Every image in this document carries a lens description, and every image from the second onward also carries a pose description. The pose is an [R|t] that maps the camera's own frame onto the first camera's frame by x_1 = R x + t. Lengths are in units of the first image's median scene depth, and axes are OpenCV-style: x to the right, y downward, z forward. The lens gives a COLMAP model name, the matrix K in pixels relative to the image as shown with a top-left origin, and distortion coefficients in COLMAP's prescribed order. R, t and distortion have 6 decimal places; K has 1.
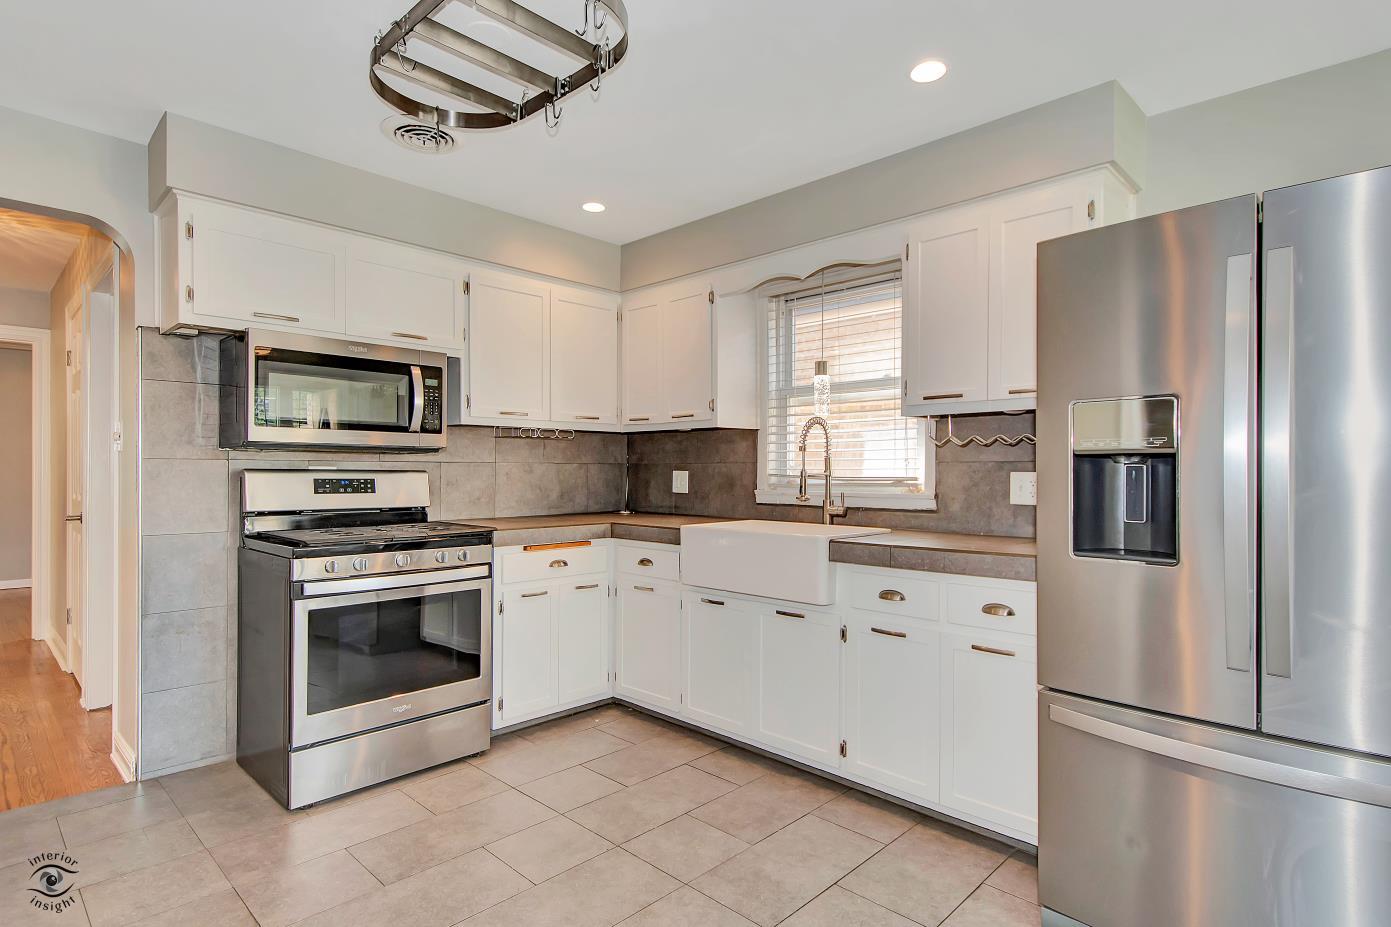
lens RADIAL K [[741.1, 0, 695.5], [0, 741.1, 470.1], [0, 0, 1]] dist [0.019464, -0.002527]
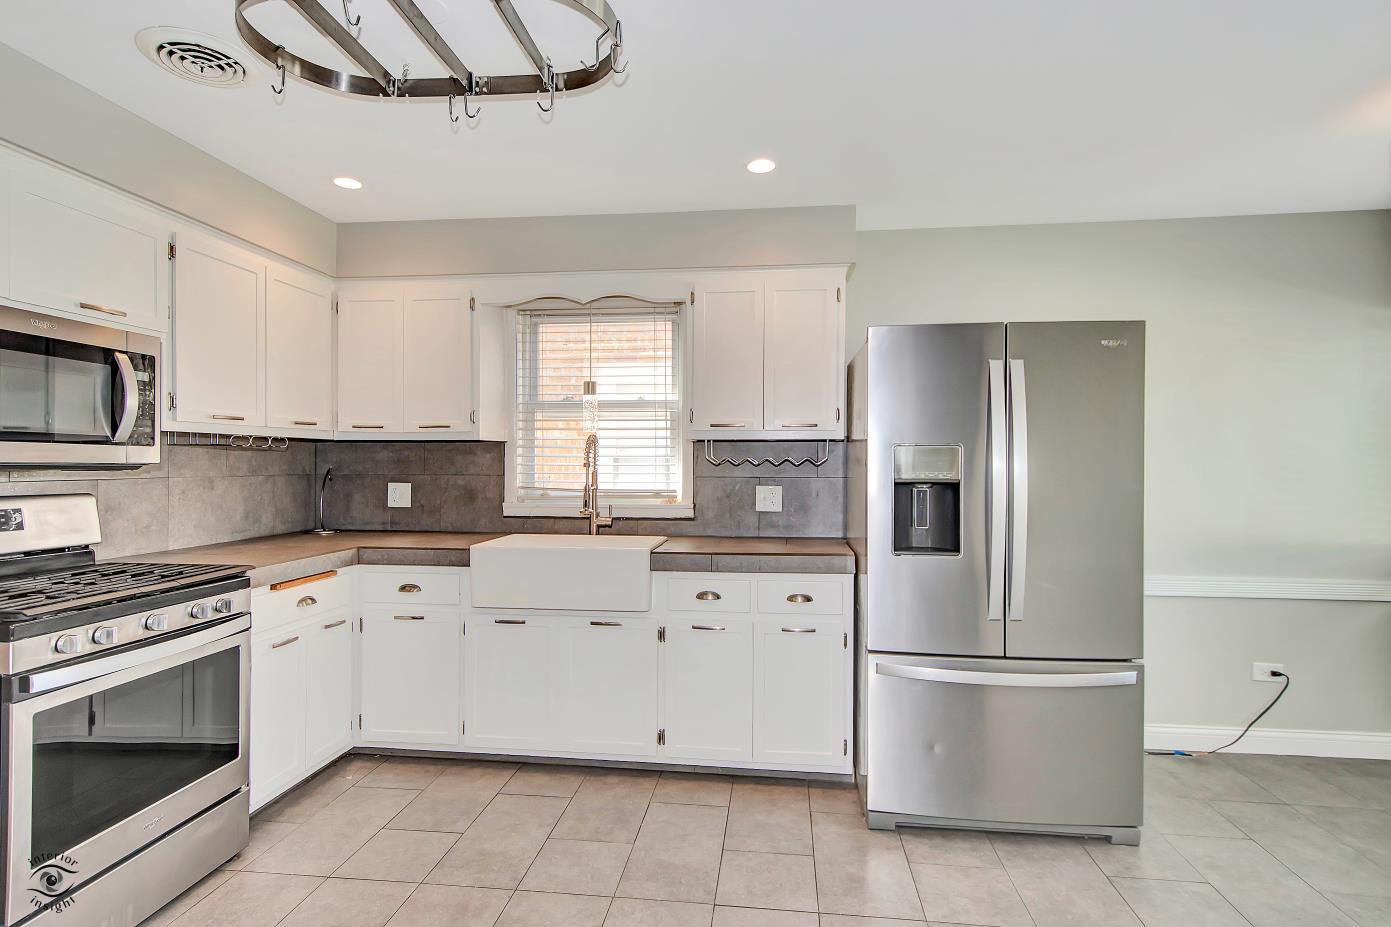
lens RADIAL K [[741.1, 0, 689.8], [0, 741.1, 459.5], [0, 0, 1]] dist [0.019464, -0.002527]
pose [[0.787500, 0.002066, 0.616312, -0.384112], [-0.002697, 0.999996, 0.000095, -0.036581], [-0.616309, -0.001737, 0.787502, 0.078526]]
